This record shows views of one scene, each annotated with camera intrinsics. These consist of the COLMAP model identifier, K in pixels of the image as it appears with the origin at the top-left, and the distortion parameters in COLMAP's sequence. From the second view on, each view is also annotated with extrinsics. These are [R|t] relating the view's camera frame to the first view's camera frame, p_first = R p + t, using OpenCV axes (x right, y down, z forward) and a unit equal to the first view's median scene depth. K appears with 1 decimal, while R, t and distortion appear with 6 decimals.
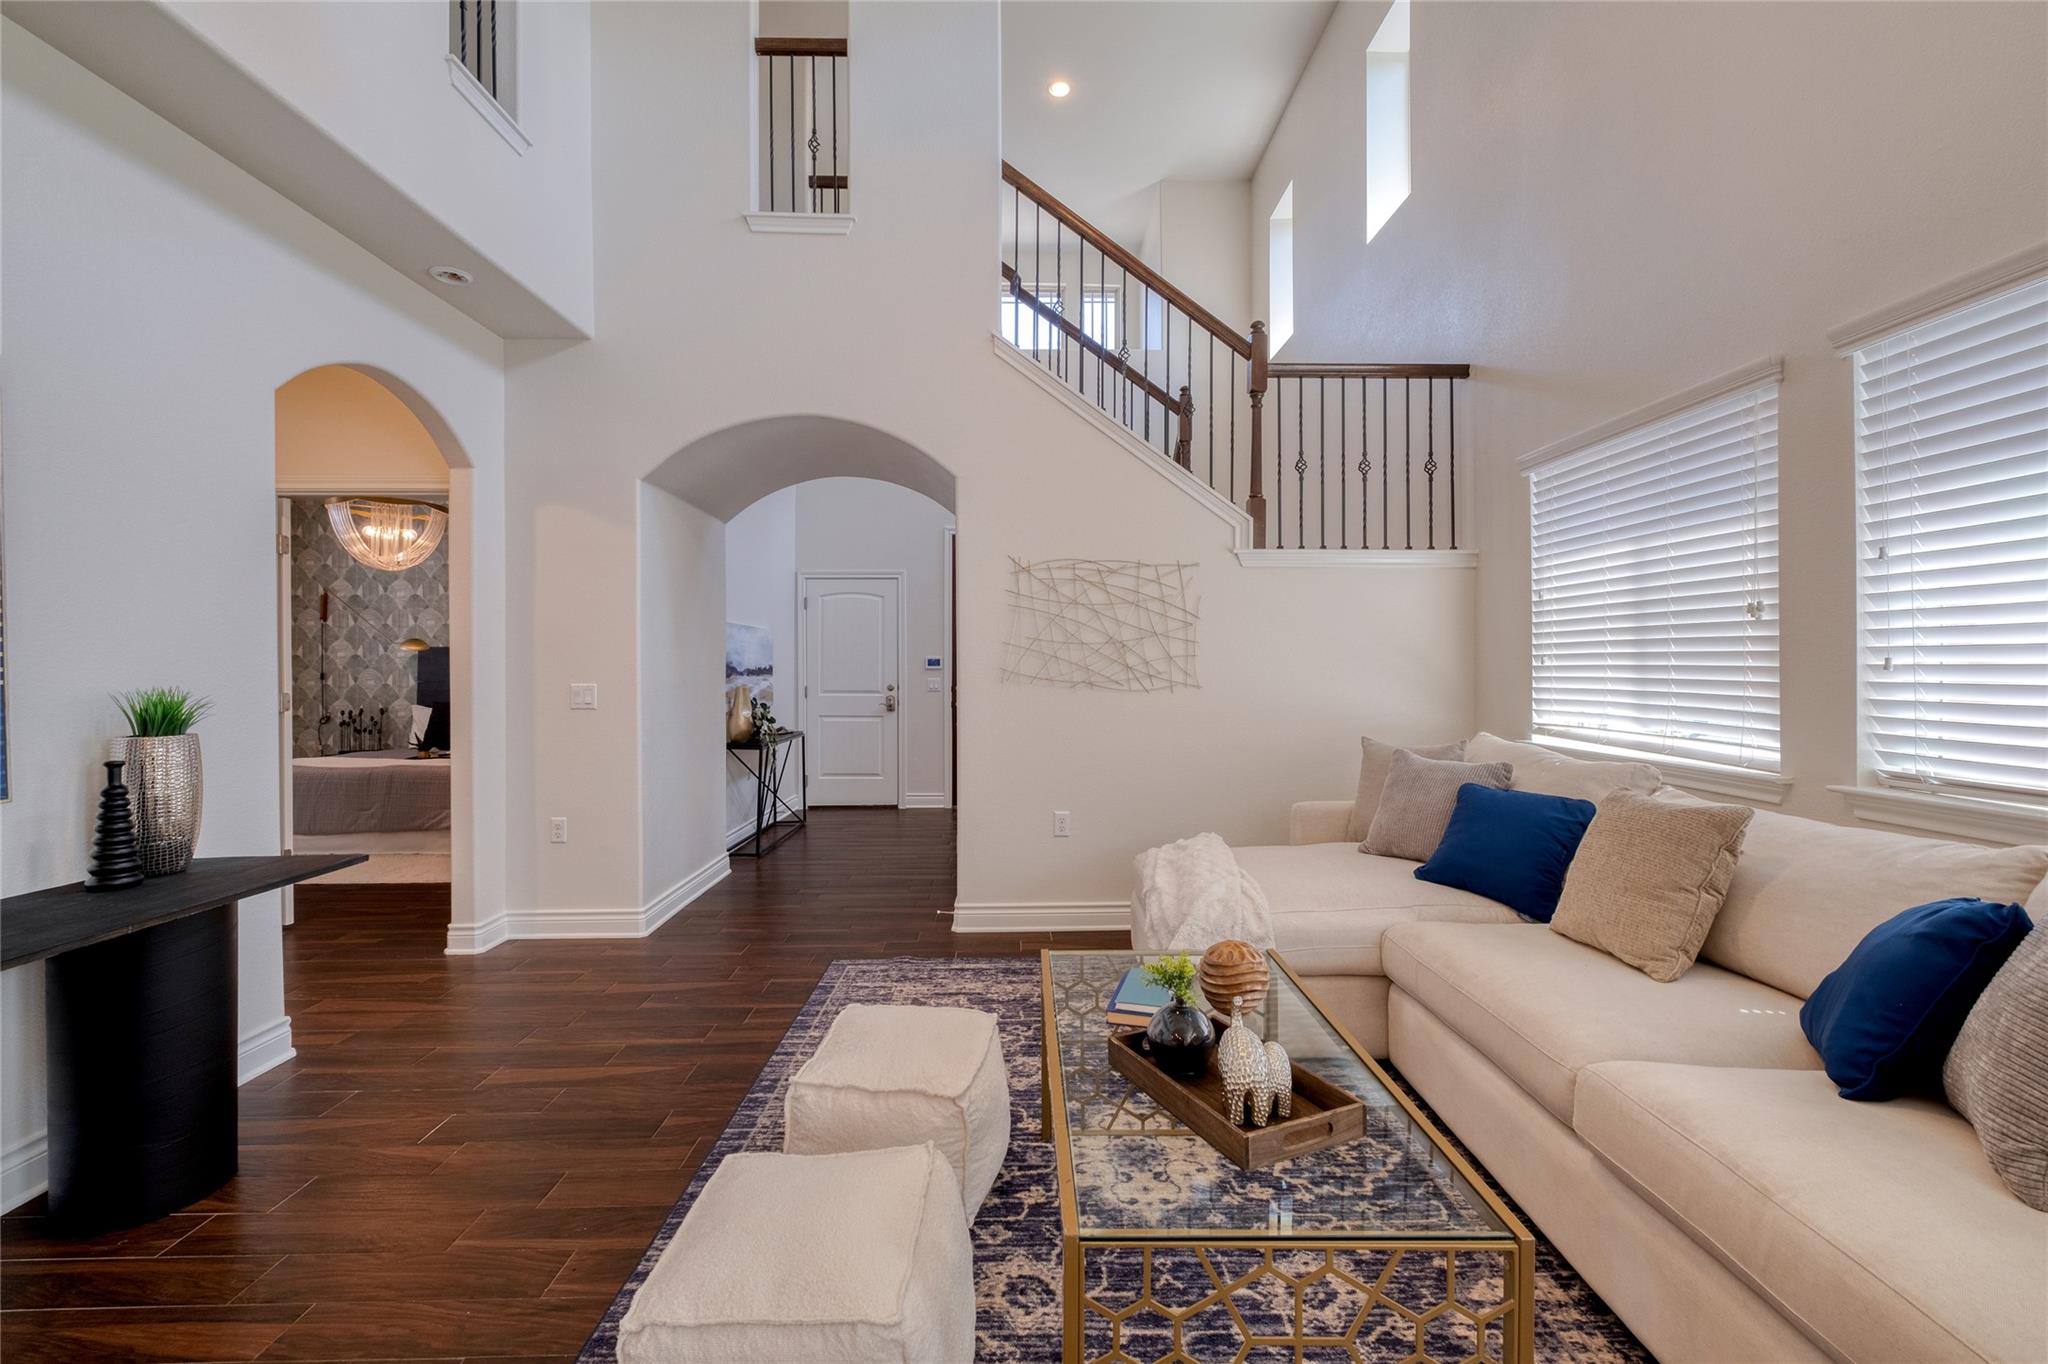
lens RADIAL K [[878.6, 0, 1031.1], [0, 878.6, 676.1], [0, 0, 1]] dist [0.004192, -0.003057]
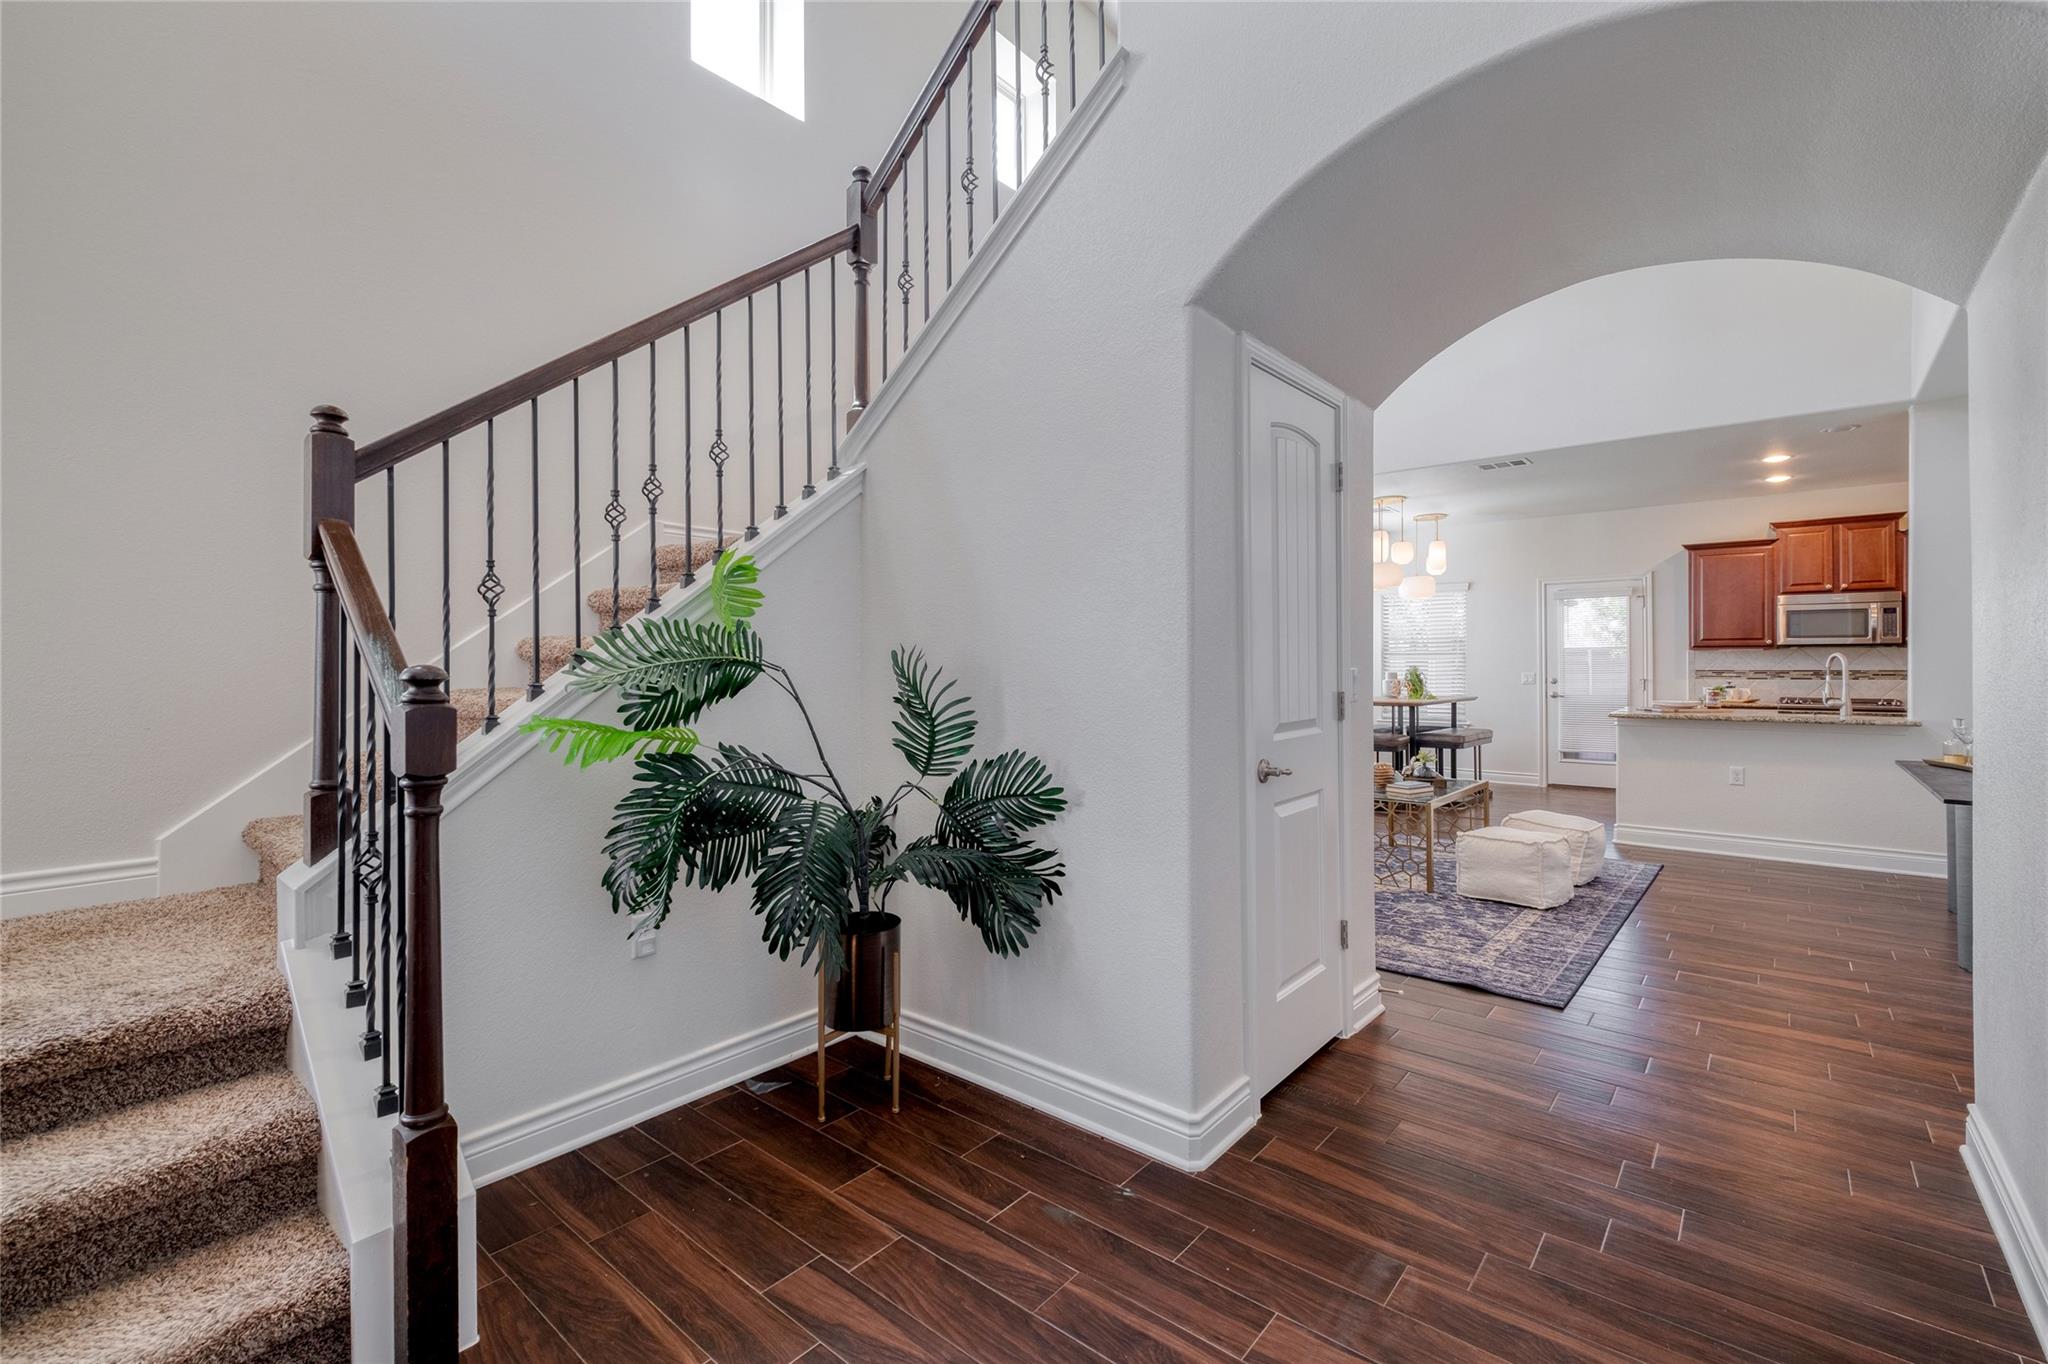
lens RADIAL K [[878.6, 0, 1034.0], [0, 878.6, 669.4], [0, 0, 1]] dist [0.004192, -0.003057]
pose [[-0.748108, 0.005773, 0.663552, -0.408016], [0.008532, 0.999963, 0.000920, -0.002473], [-0.663522, 0.006350, -0.748130, 1.963343]]
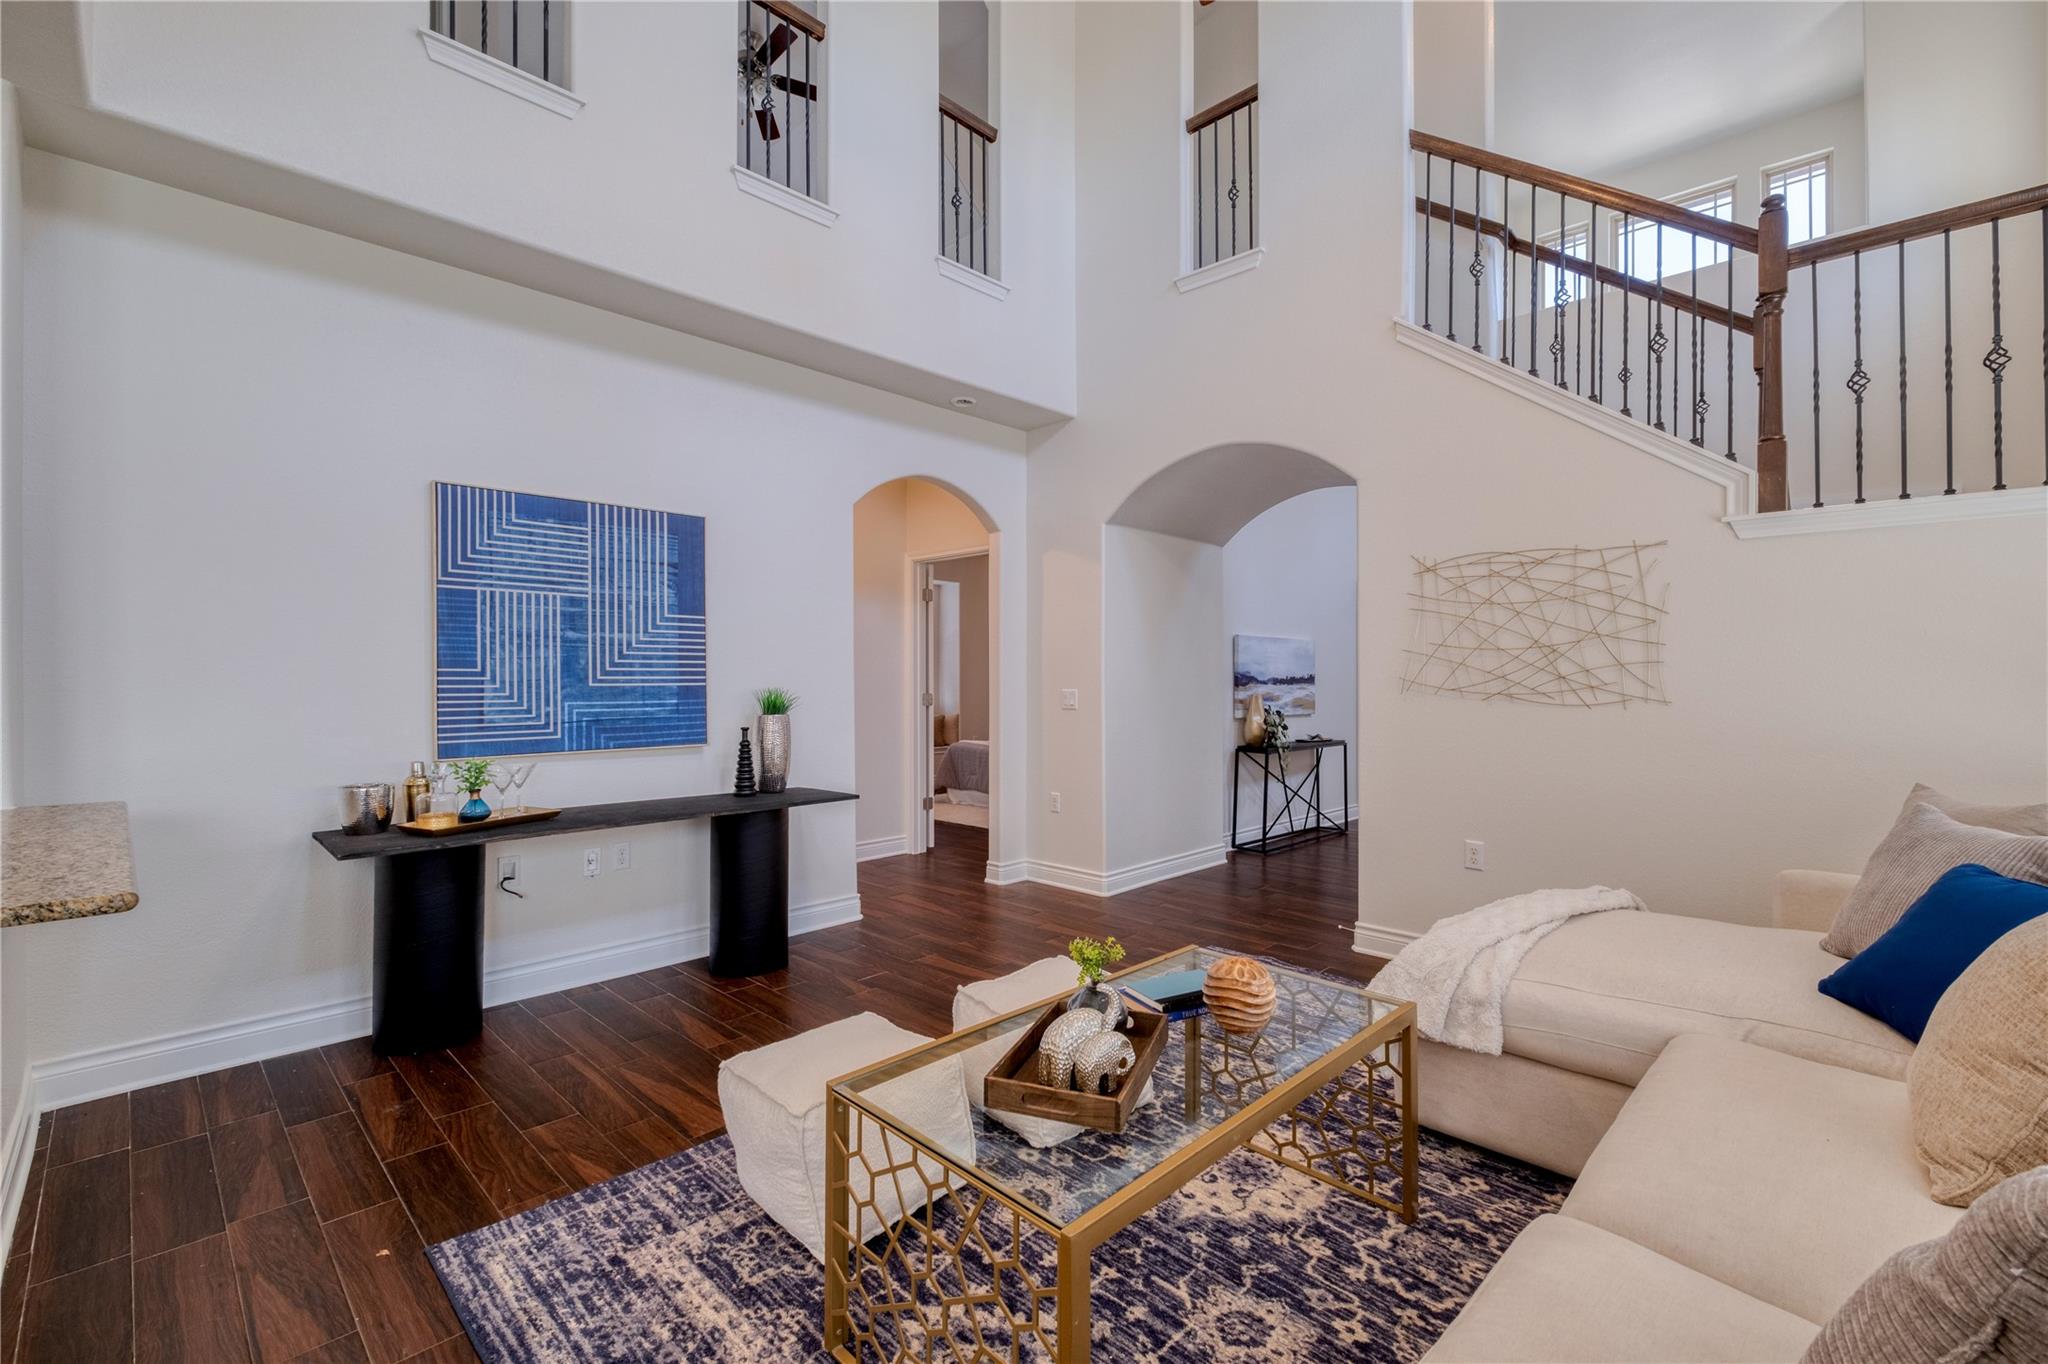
lens RADIAL K [[878.6, 0, 1027.8], [0, 878.6, 679.3], [0, 0, 1]] dist [0.004192, -0.003057]
pose [[0.697332, 0.002872, -0.716743, 0.396011], [-0.007457, 0.999967, -0.003248, -0.001518], [0.716710, 0.007609, 0.697330, 0.076374]]
